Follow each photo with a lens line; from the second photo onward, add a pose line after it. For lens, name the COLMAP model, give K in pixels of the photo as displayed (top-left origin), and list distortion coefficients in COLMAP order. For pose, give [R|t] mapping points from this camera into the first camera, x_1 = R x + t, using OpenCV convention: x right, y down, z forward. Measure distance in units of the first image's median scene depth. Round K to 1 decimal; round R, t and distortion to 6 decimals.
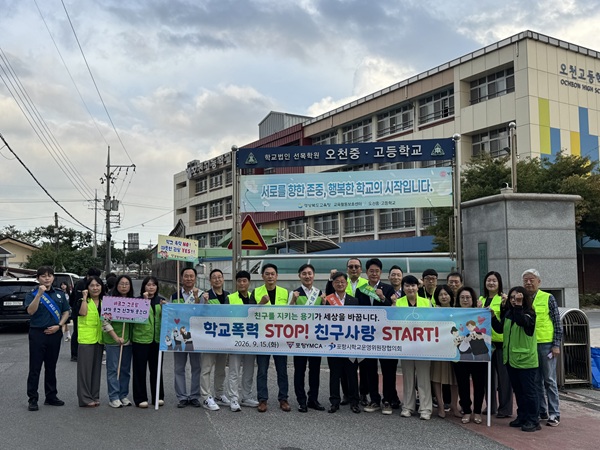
lens RADIAL K [[618.9, 0, 300.0], [0, 618.9, 225.0], [0, 0, 1]] dist [0.170042, -0.007061]
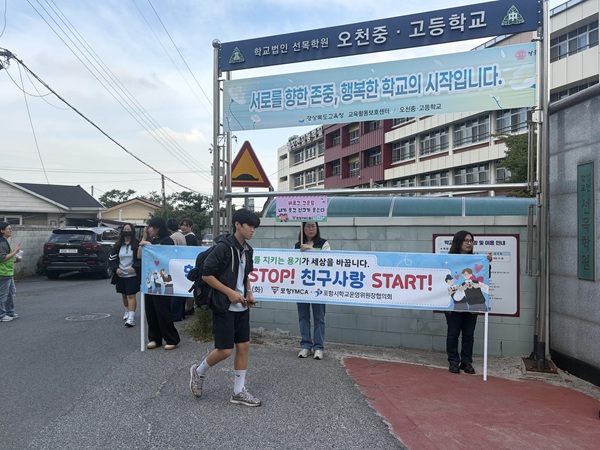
lens RADIAL K [[515.0, 0, 300.0], [0, 515.0, 225.0], [0, 0, 1]] dist [0.067992, -0.004056]
pose [[0.985721, 0.006787, -0.168251, 0.055636], [0.003847, 0.998019, 0.062797, 0.029537], [0.168344, -0.062548, 0.983742, 0.241005]]
